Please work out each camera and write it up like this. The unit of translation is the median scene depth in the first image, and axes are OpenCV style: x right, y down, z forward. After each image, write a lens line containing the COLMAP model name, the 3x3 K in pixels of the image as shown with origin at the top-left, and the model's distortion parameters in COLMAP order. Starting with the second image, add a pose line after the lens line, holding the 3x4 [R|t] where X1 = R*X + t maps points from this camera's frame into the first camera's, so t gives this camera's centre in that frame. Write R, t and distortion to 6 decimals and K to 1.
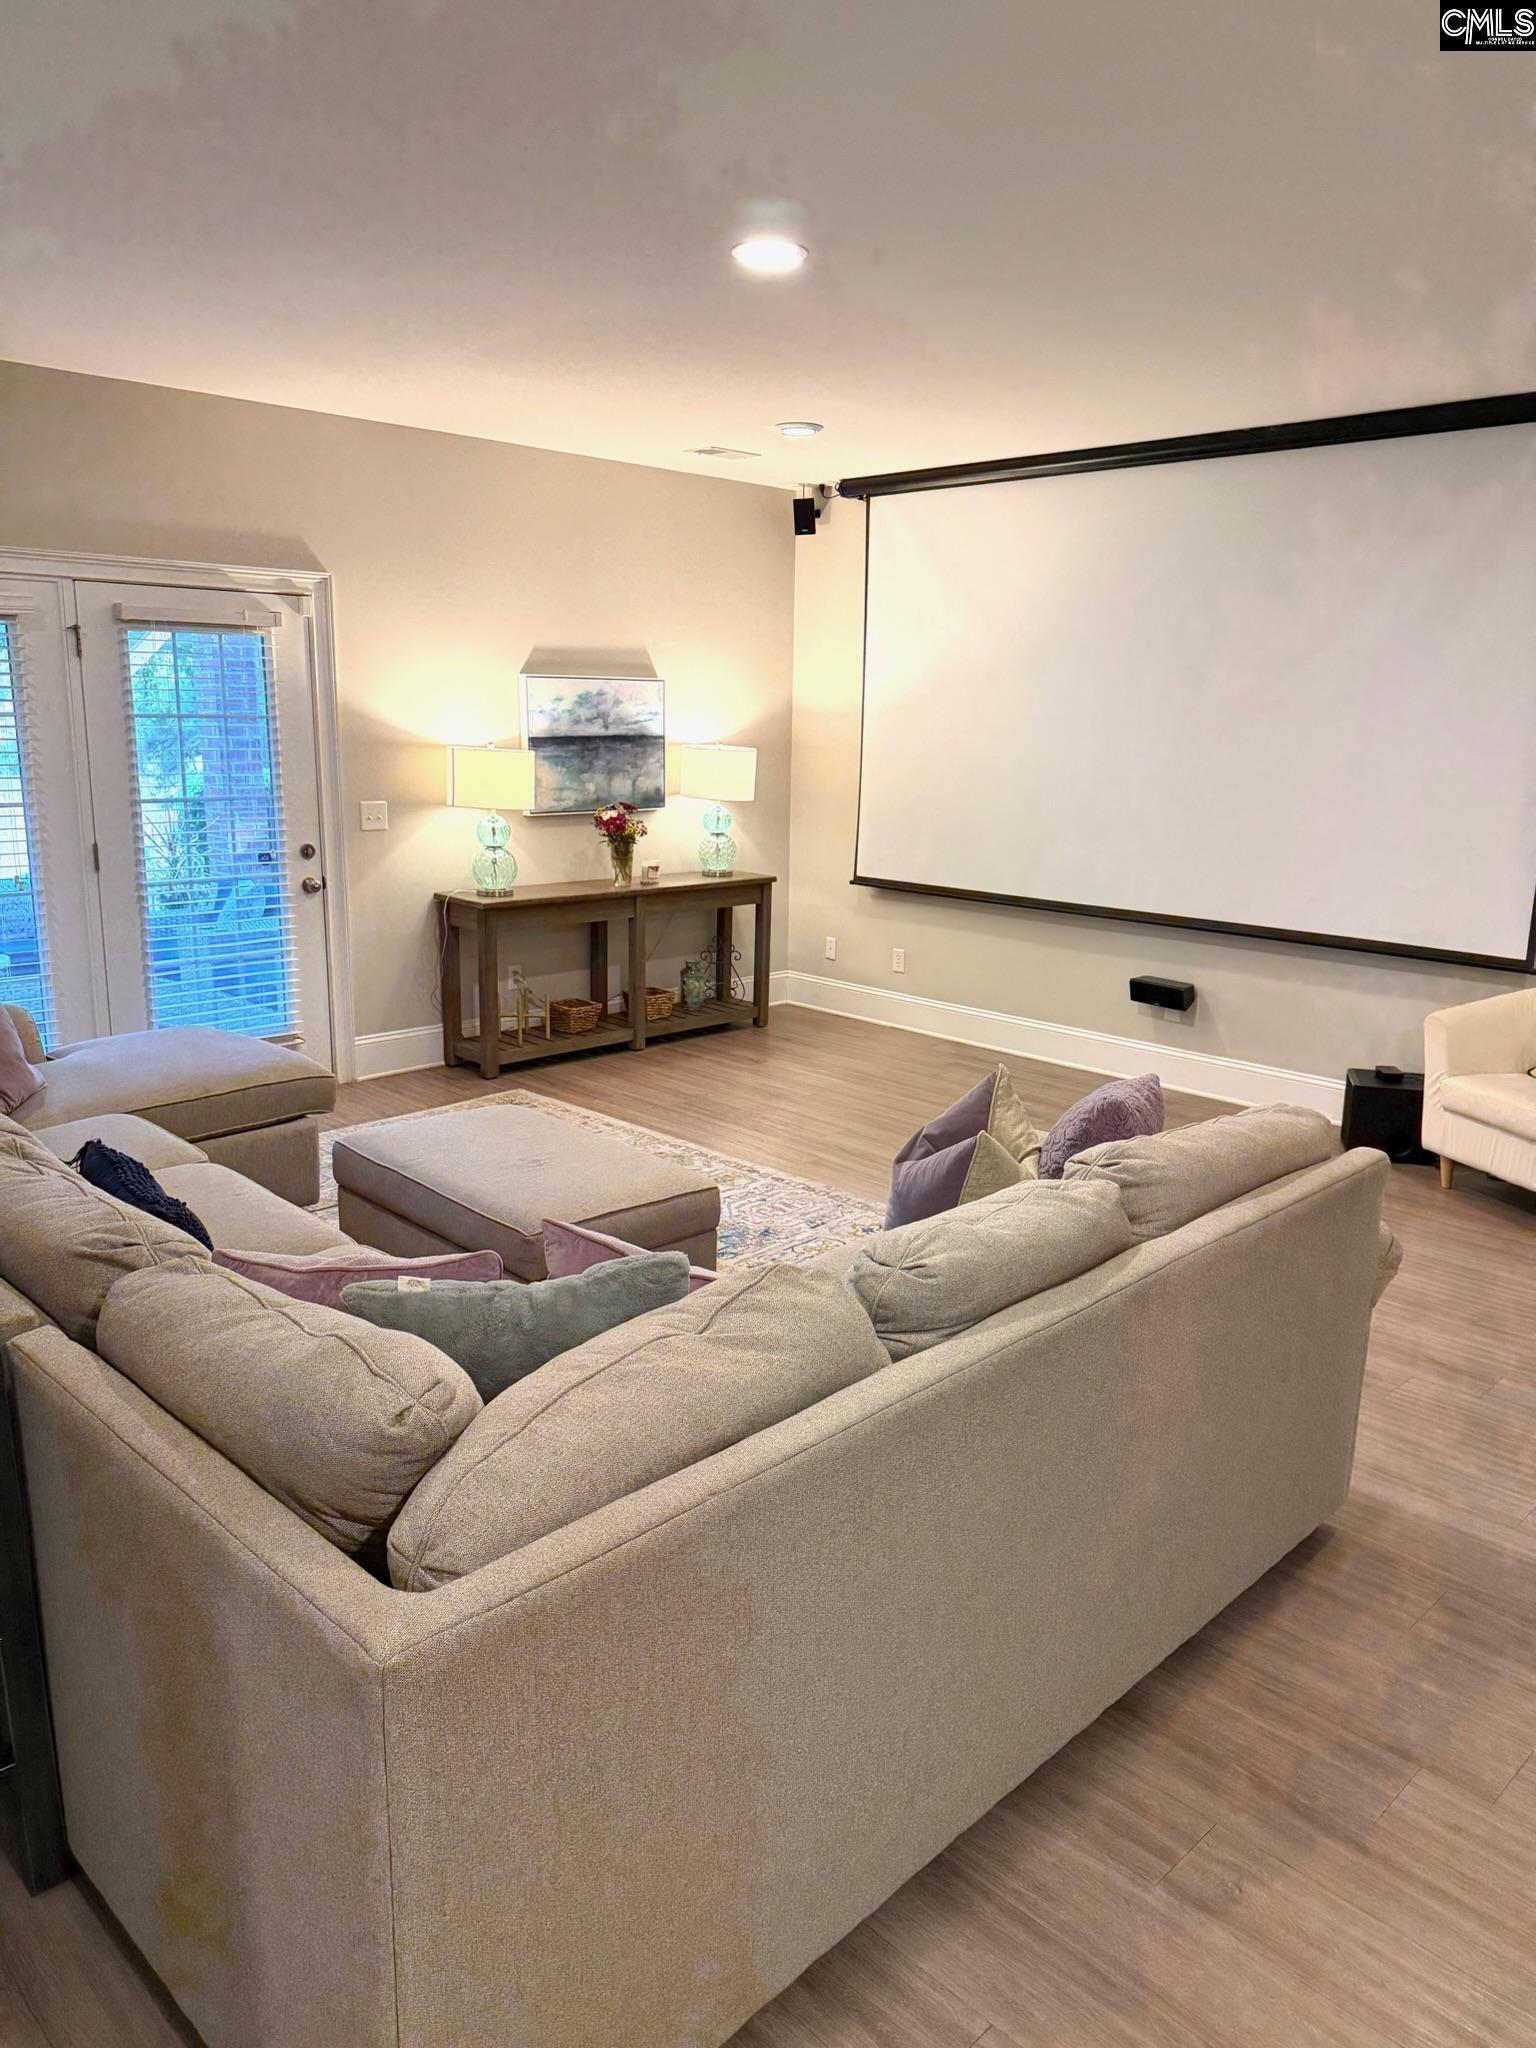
lens RADIAL K [[1444.3, 0, 768.0], [0, 1444.3, 1024.0], [0, 0, 1]] dist [0.144637, -0.345584]
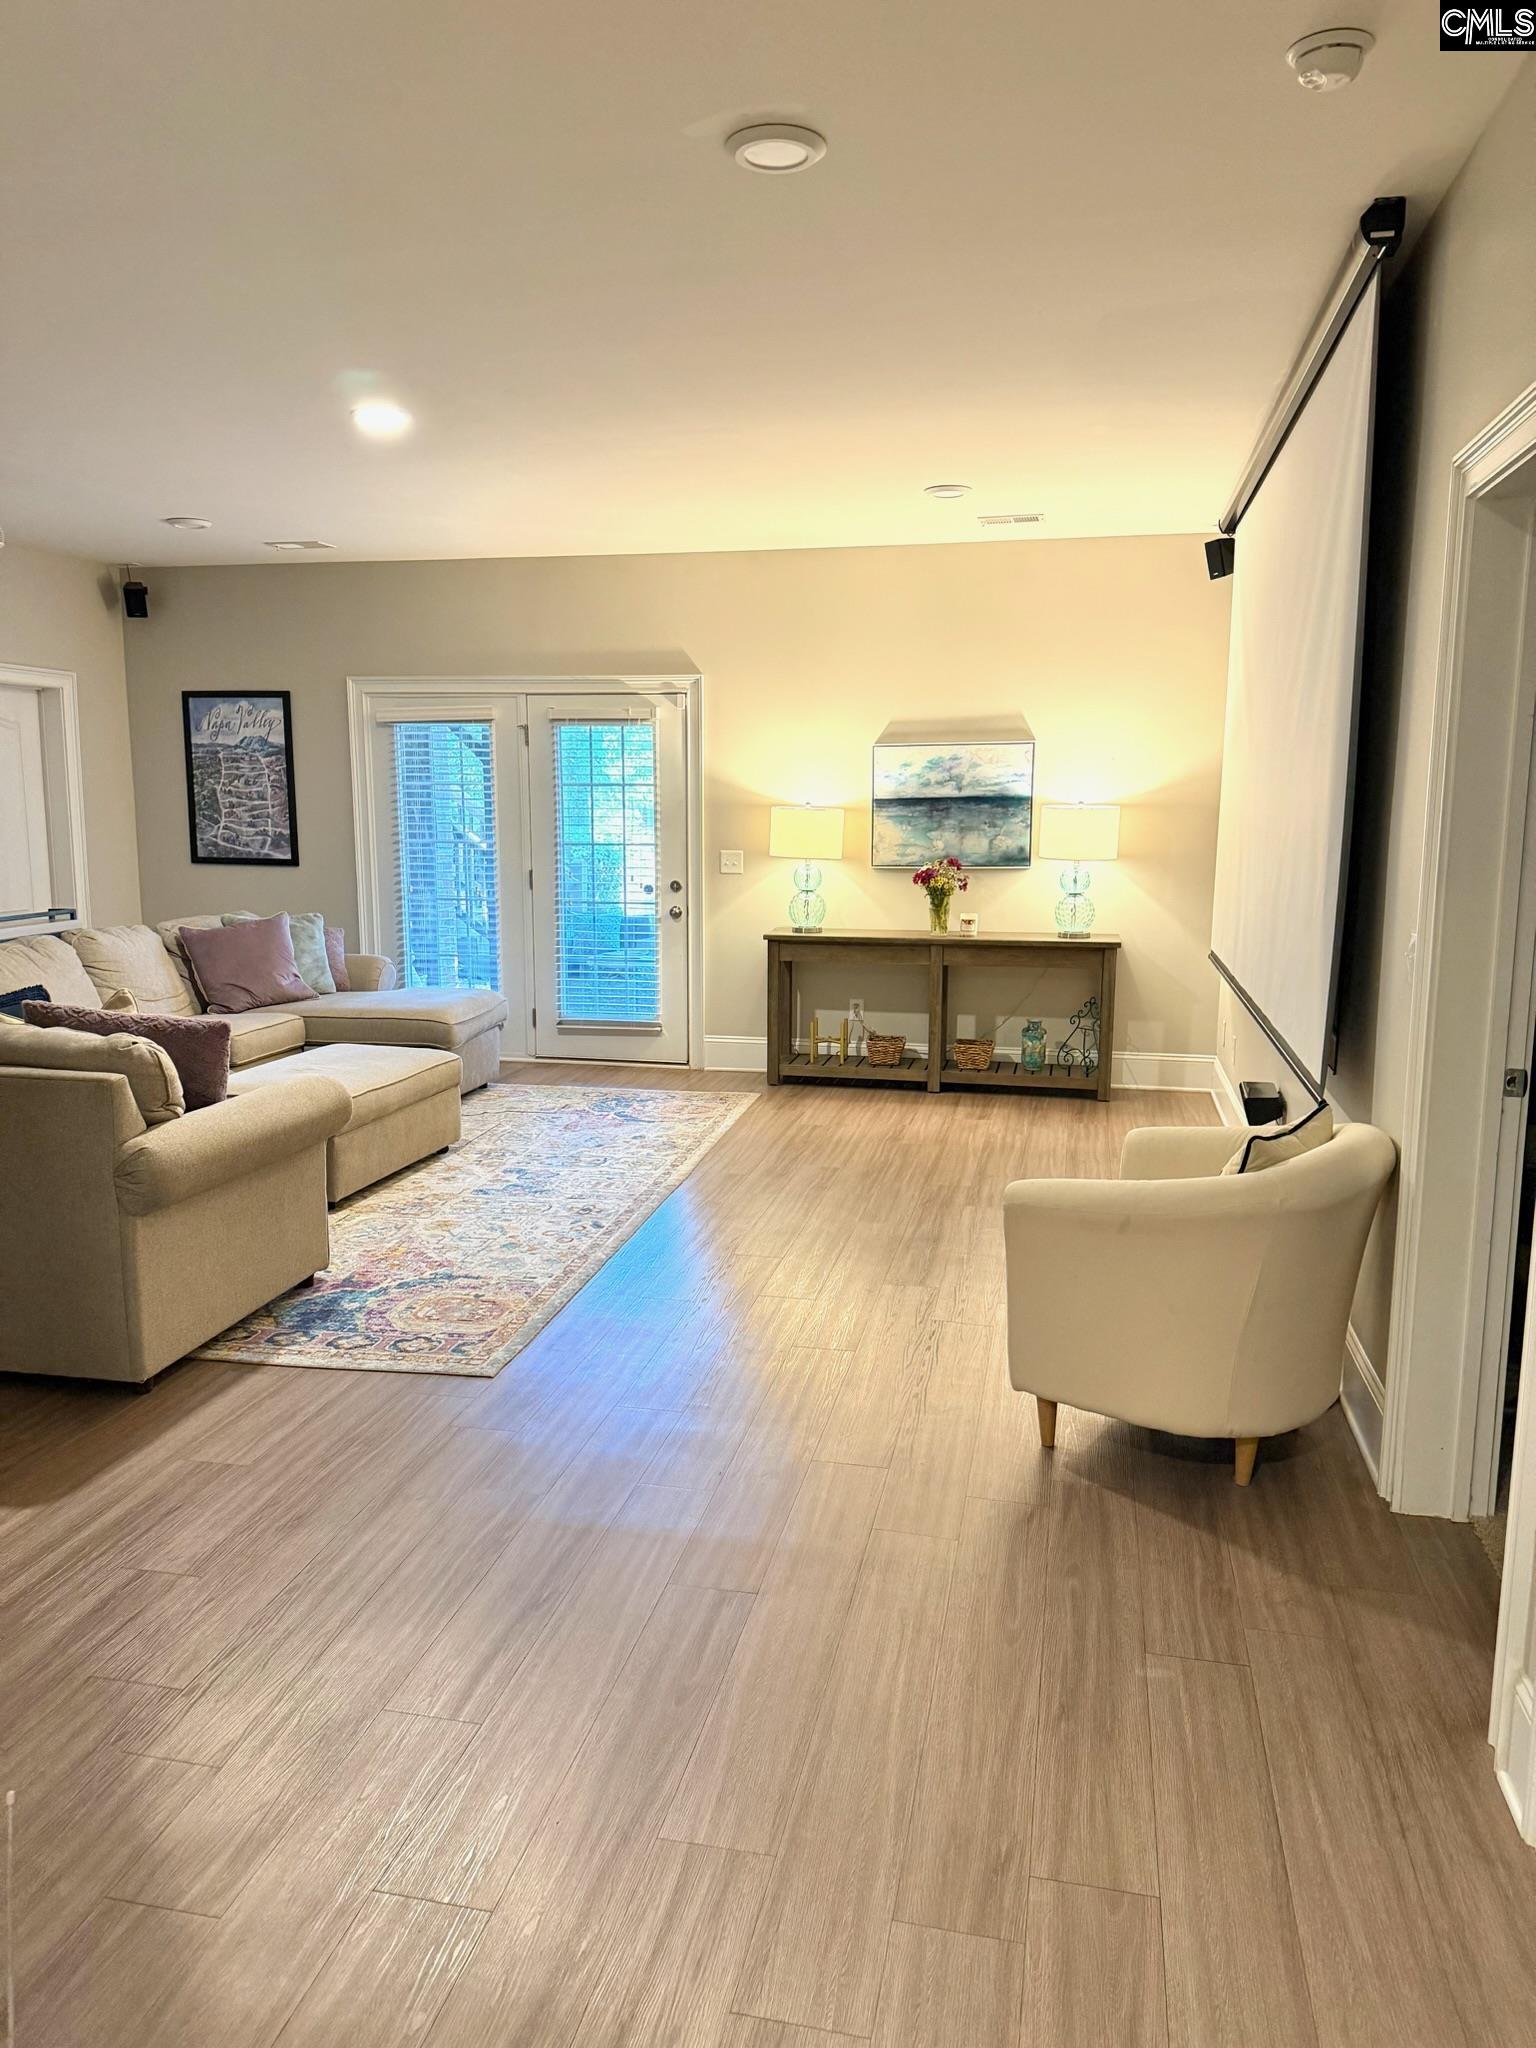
lens RADIAL K [[1444.3, 0, 768.0], [0, 1444.3, 1024.0], [0, 0, 1]] dist [0.144637, -0.345584]
pose [[0.534523, 0.111182, -0.837809, 0.737948], [-0.172446, 0.984802, 0.020668, -0.032910], [0.827374, 0.133429, 0.545572, 0.331685]]
